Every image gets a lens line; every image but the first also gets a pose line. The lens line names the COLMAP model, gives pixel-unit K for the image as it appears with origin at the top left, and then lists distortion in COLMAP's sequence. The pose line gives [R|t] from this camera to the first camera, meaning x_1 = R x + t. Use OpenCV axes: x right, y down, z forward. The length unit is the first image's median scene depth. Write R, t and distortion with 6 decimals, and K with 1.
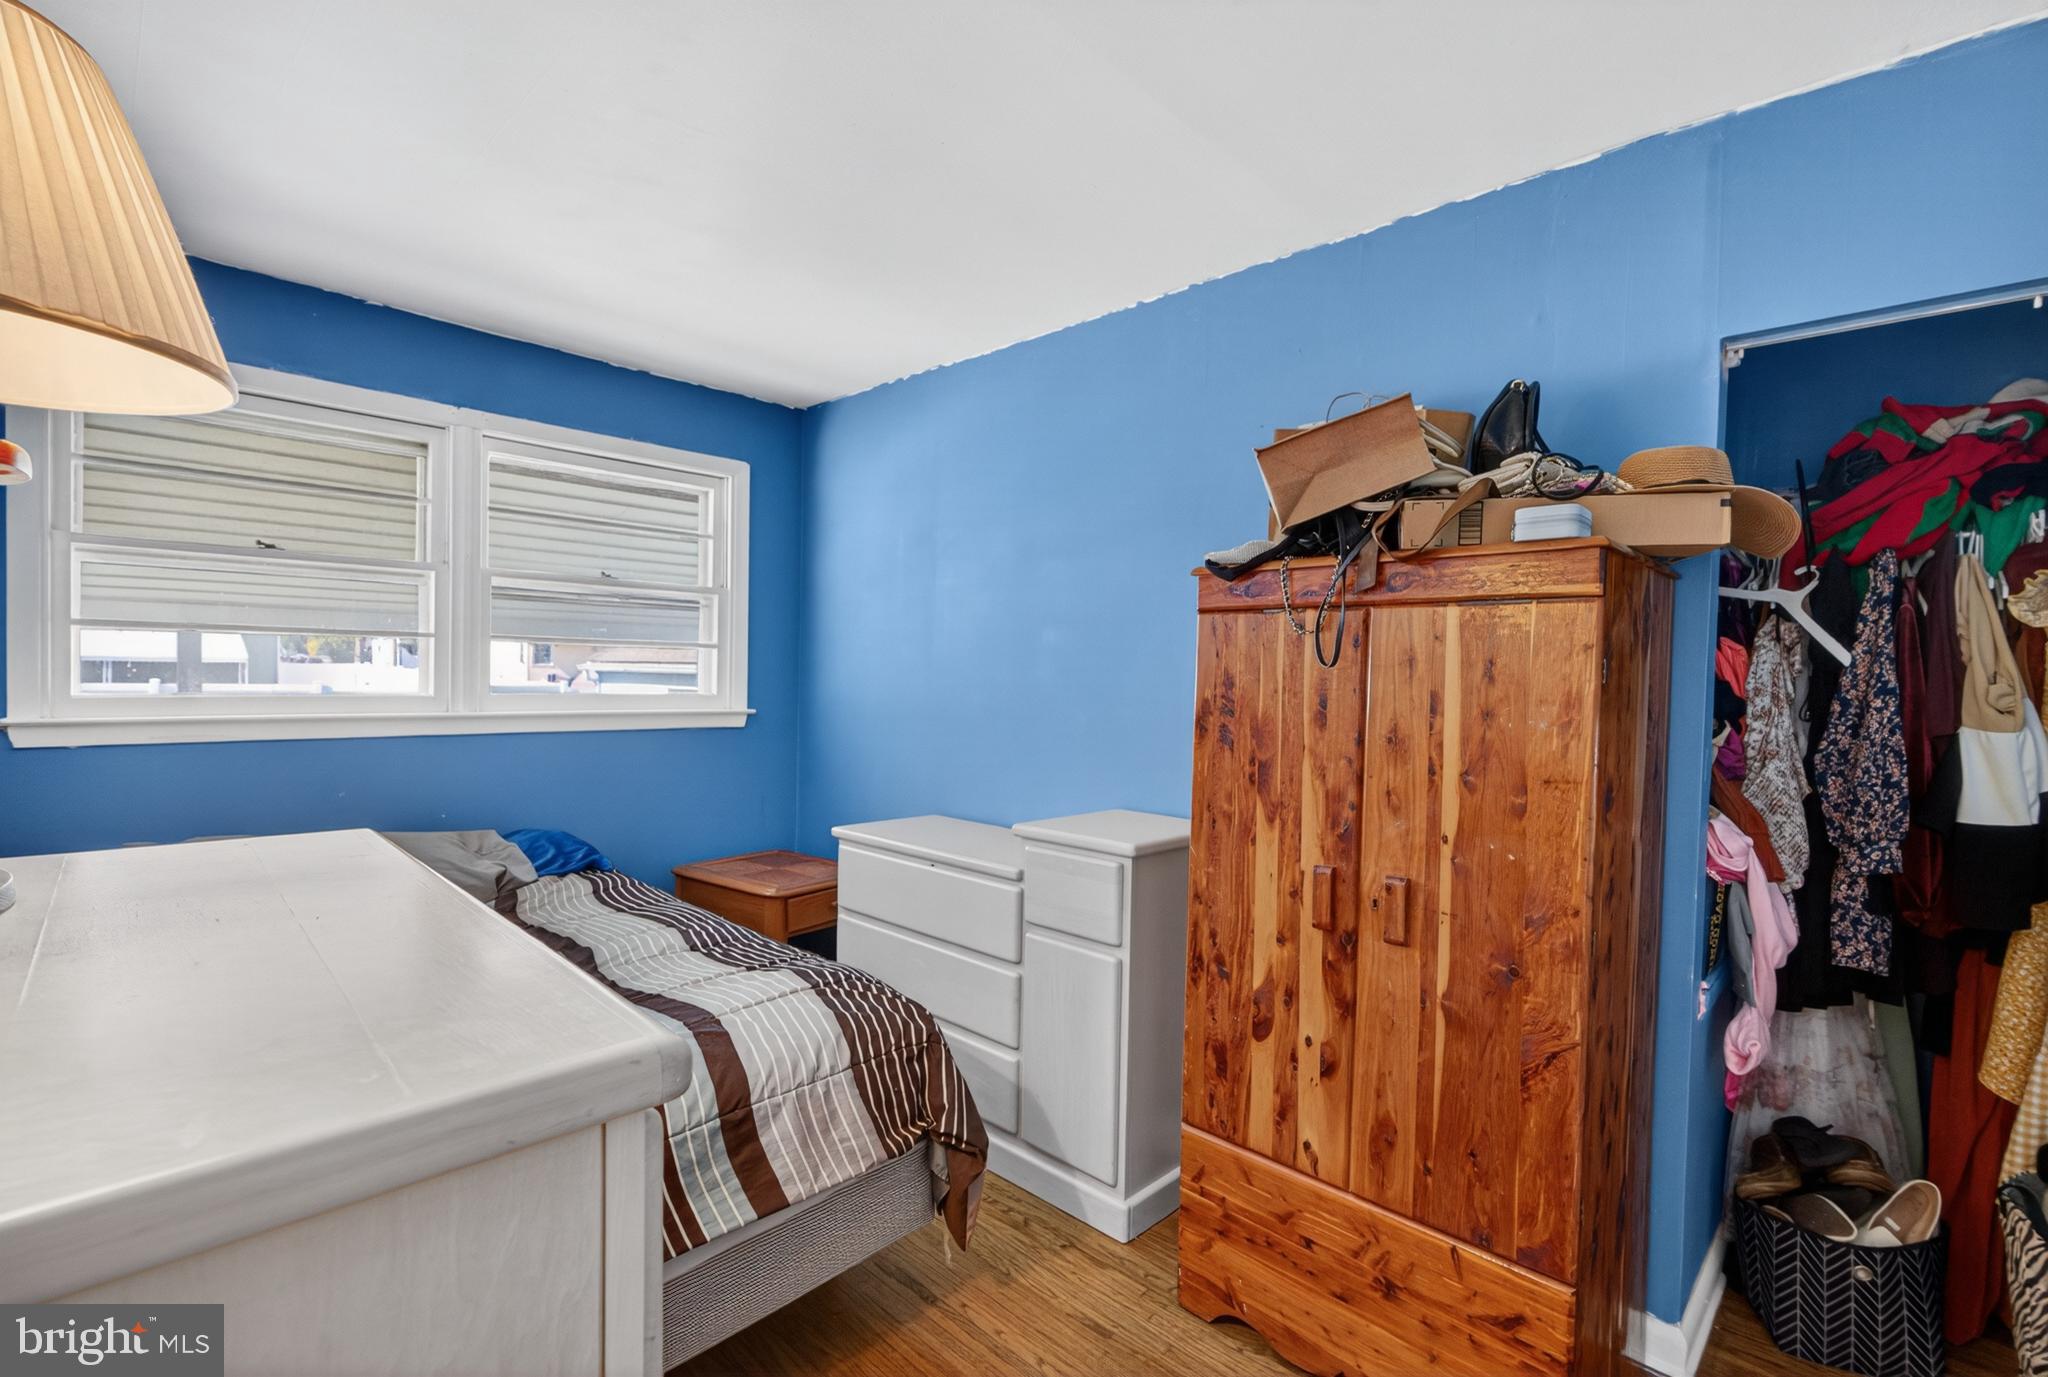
lens RADIAL K [[970.7, 0, 1024.0], [0, 970.7, 688.5], [0, 0, 1]] dist [0.002841, 0.000664]
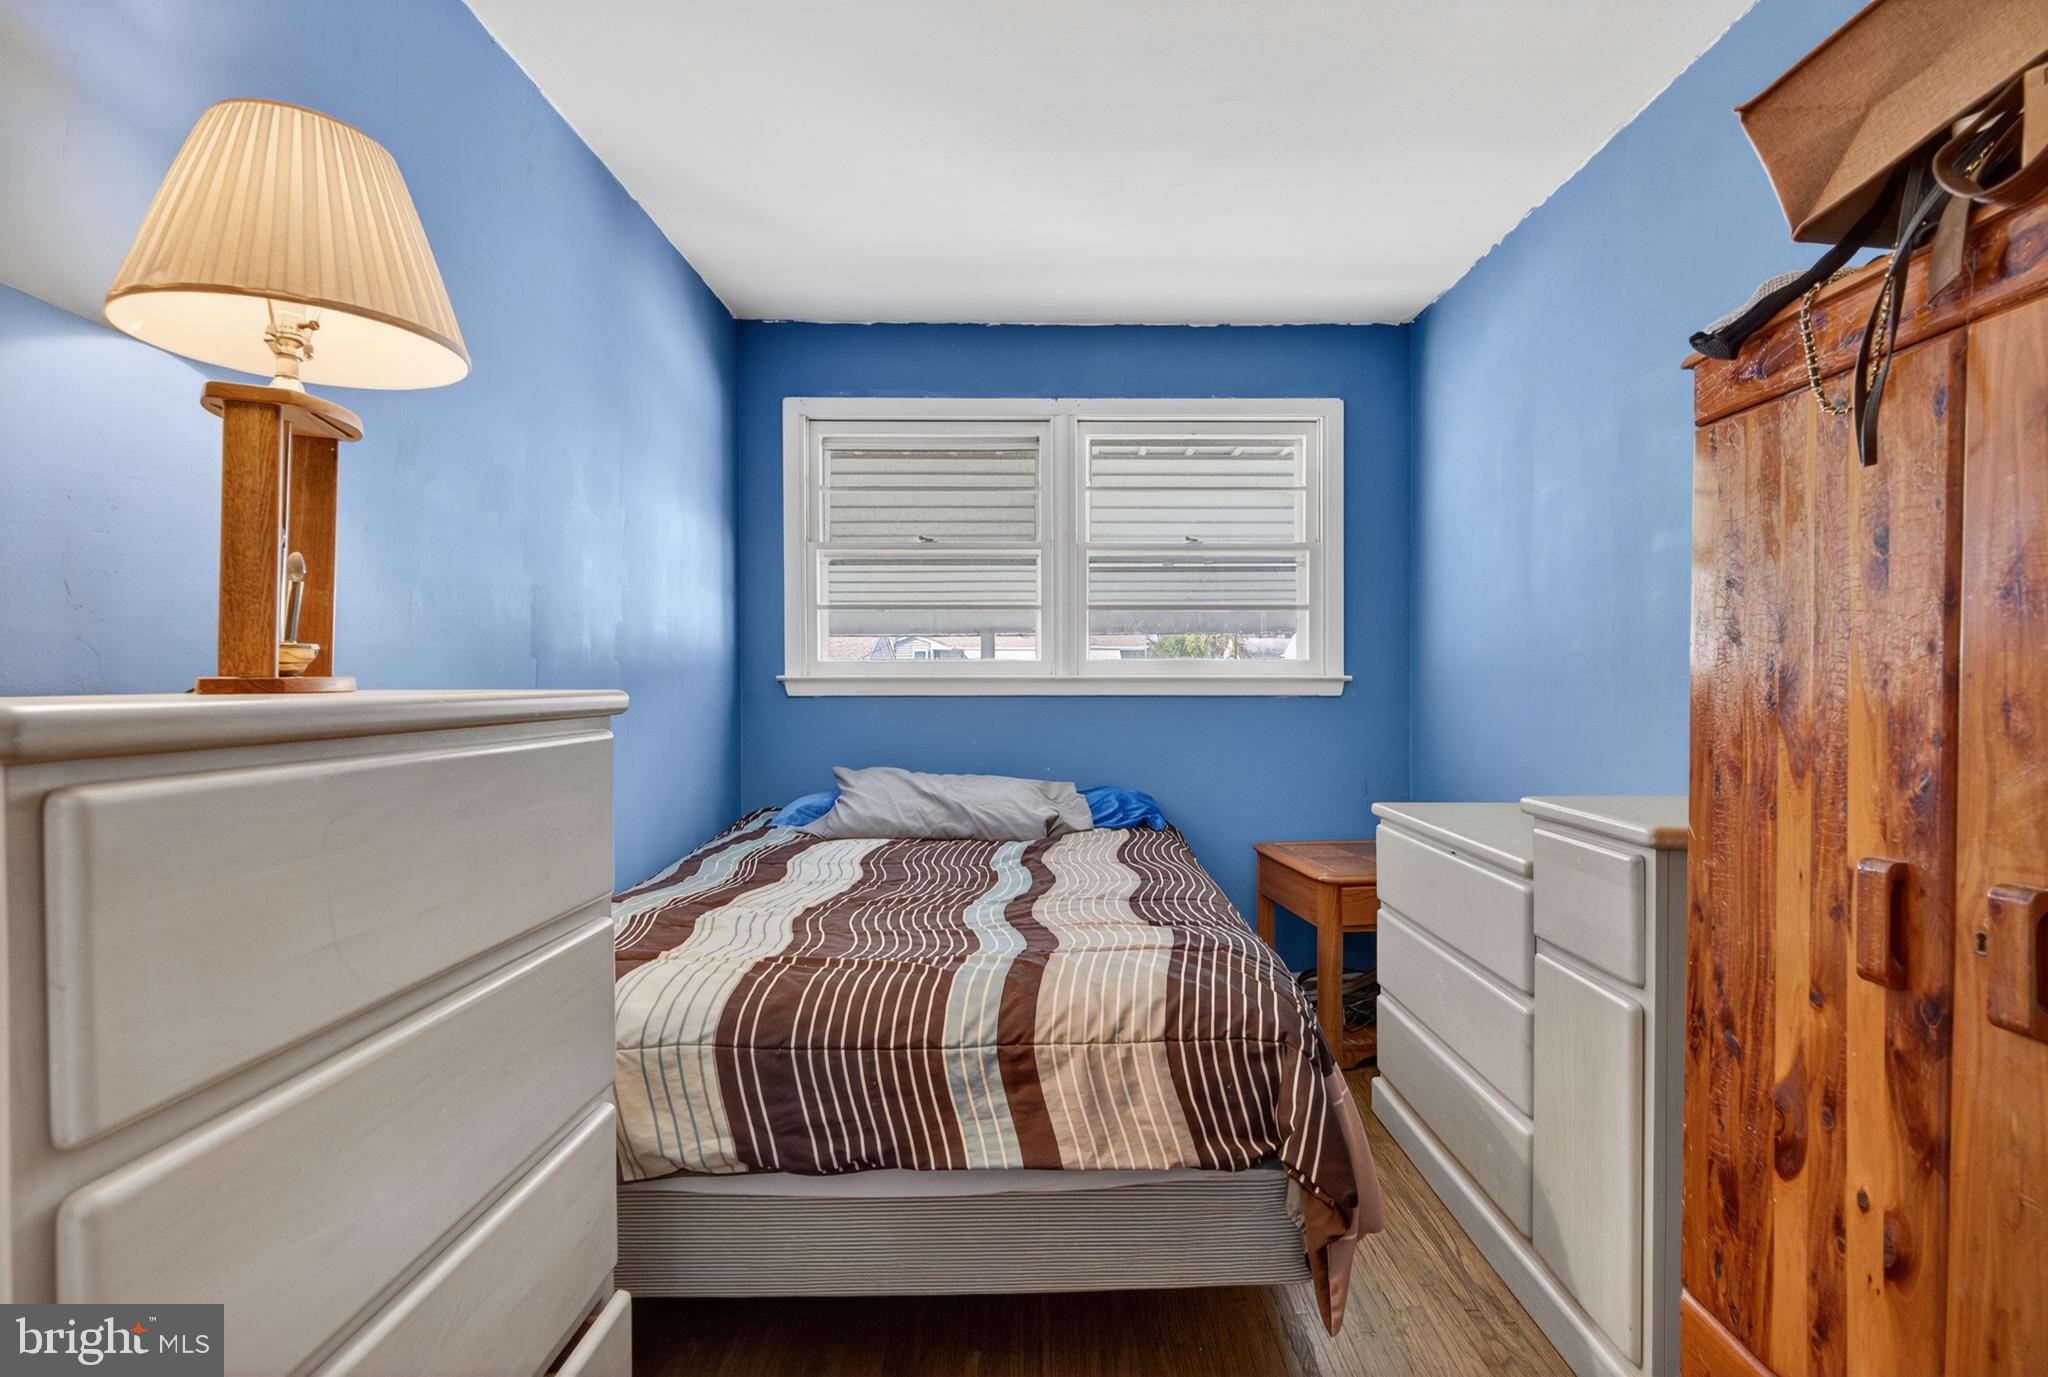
lens RADIAL K [[1022.5, 0, 1024.0], [0, 1022.5, 688.5], [0, 0, 1]] dist [-0.003124, -0.000187]
pose [[0.684394, -0.012401, -0.729007, 0.376144], [-0.002833, 0.999803, -0.019666, 0.101046], [0.729106, 0.015524, 0.684224, 0.295223]]
